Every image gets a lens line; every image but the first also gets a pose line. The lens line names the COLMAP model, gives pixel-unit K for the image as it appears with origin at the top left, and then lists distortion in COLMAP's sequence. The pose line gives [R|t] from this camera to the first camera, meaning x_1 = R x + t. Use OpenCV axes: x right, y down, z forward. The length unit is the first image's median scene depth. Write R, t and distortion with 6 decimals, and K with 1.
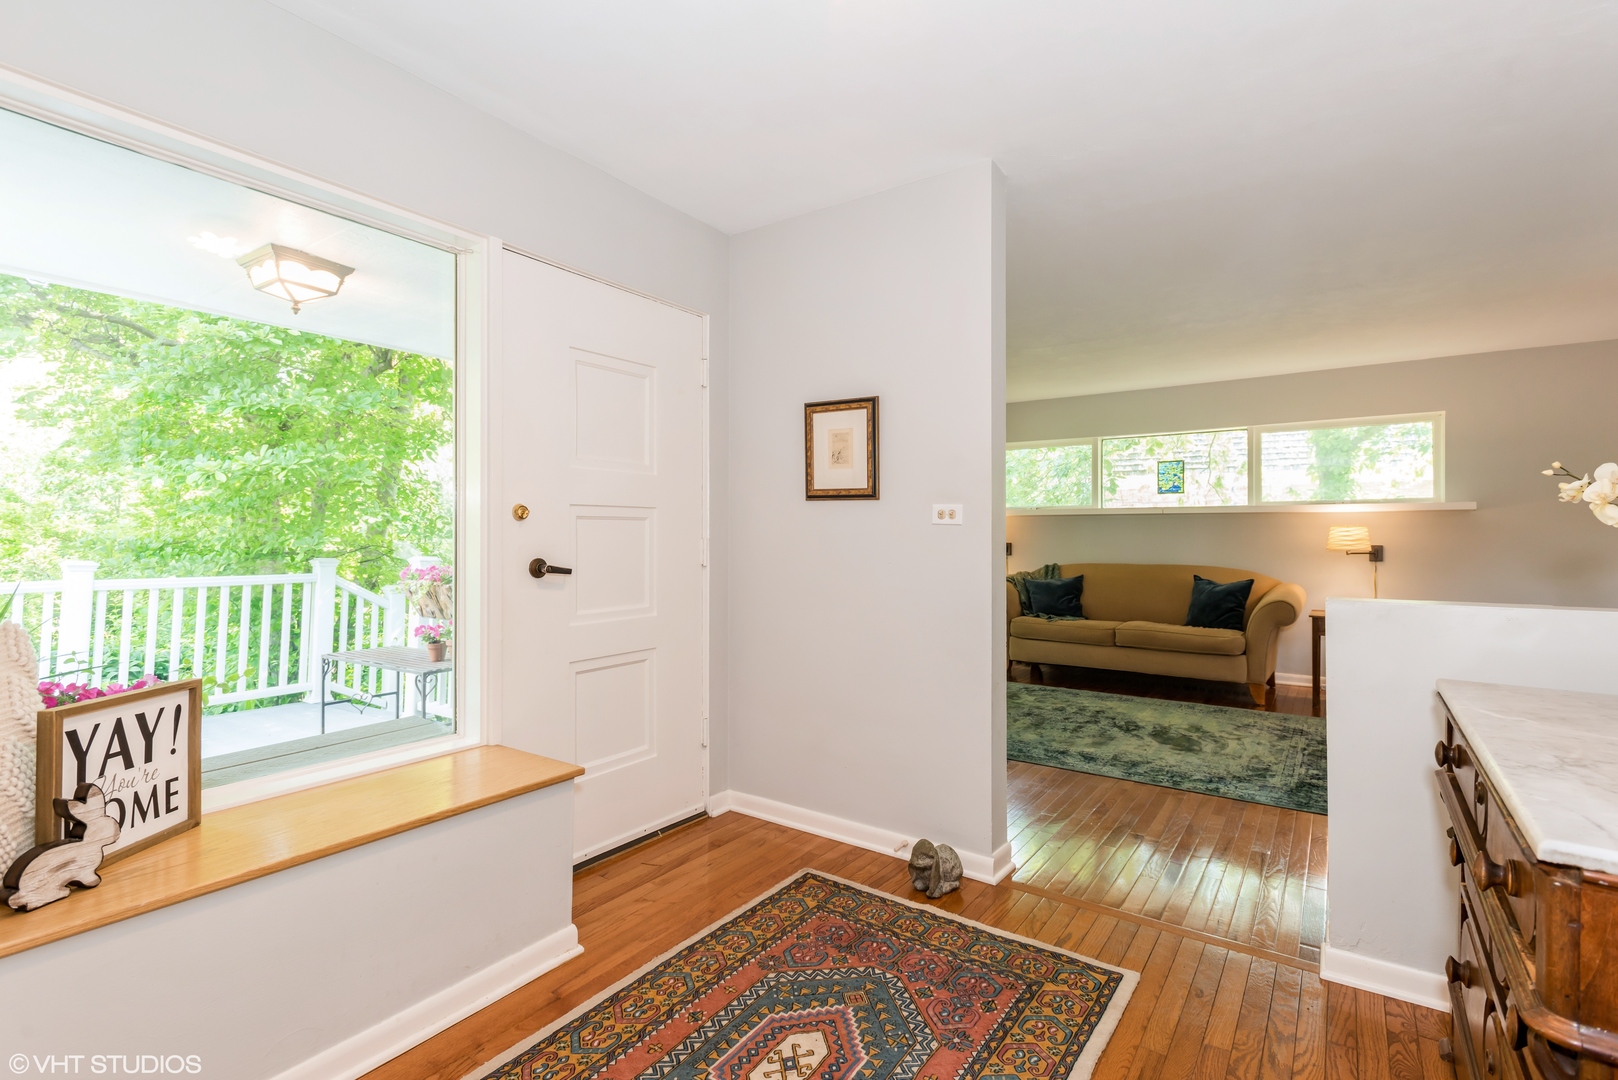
lens RADIAL K [[767.4, 0, 809.0], [0, 767.4, 540.0], [0, 0, 1]] dist [0.011048, 0.000187]
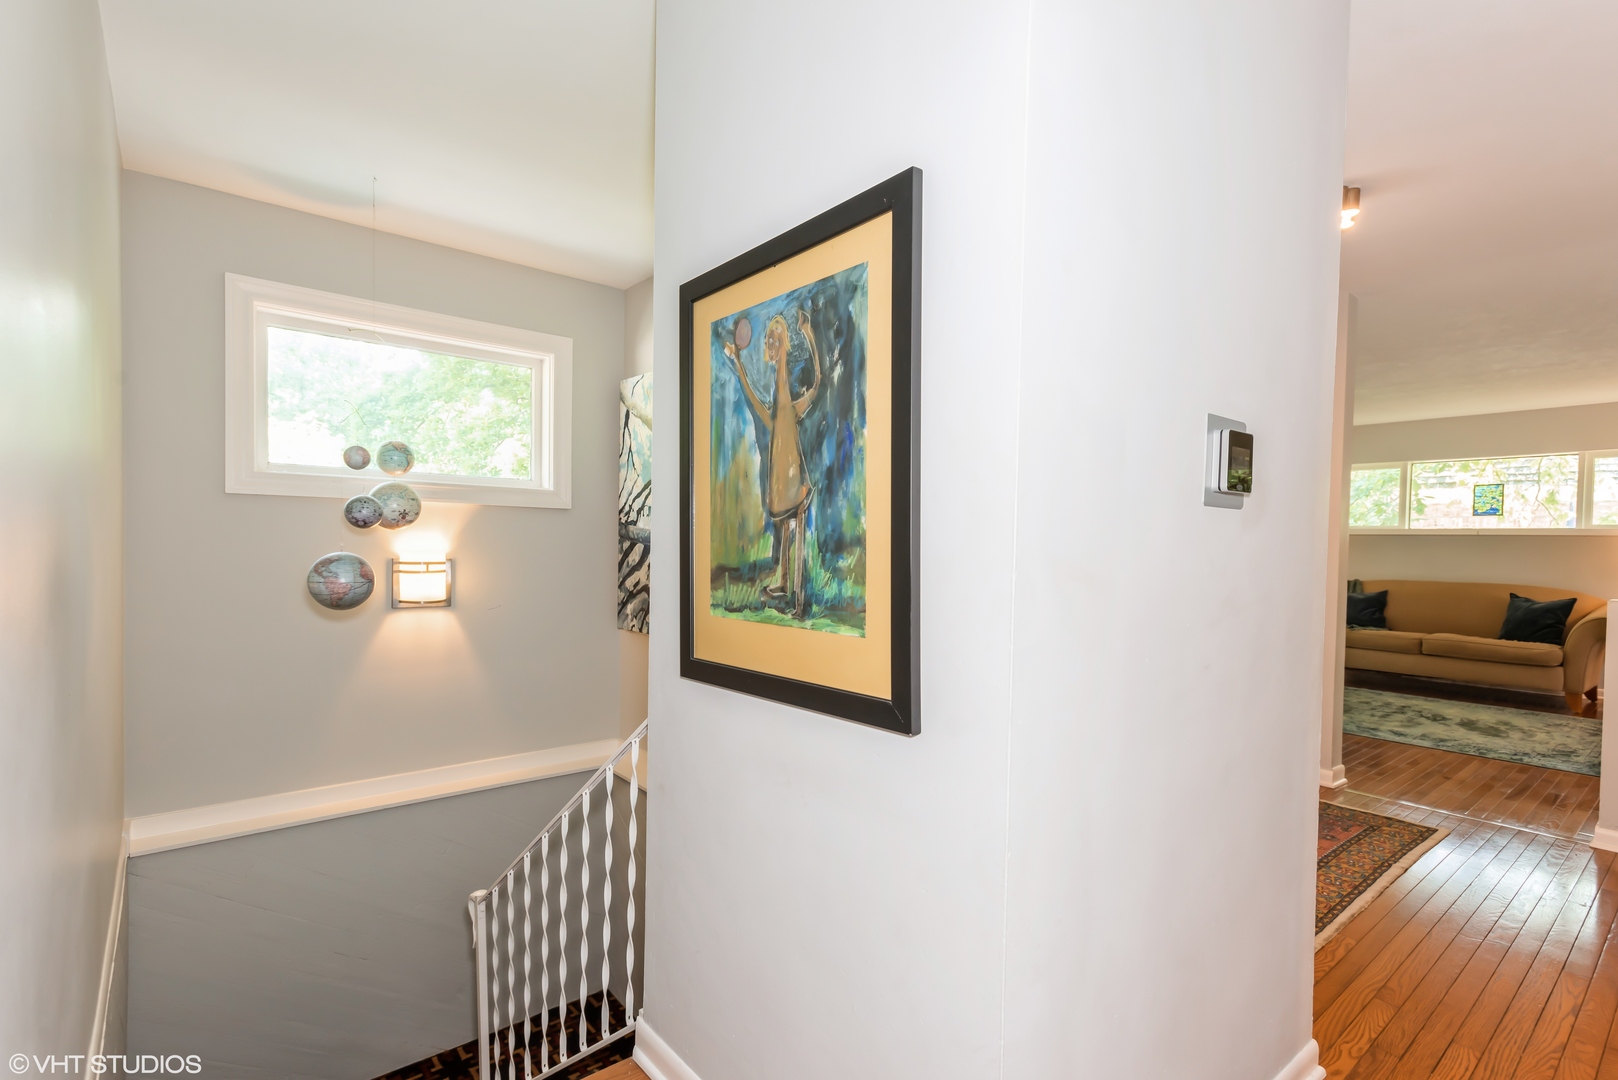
lens RADIAL K [[778.0, 0, 805.6], [0, 778.0, 570.6], [0, 0, 1]] dist [0.001071, -0.000453]
pose [[0.961550, 0.027283, -0.273270, -0.160591], [-0.019972, 0.999365, 0.029500, 0.001953], [0.273902, -0.022908, 0.961485, -0.337509]]
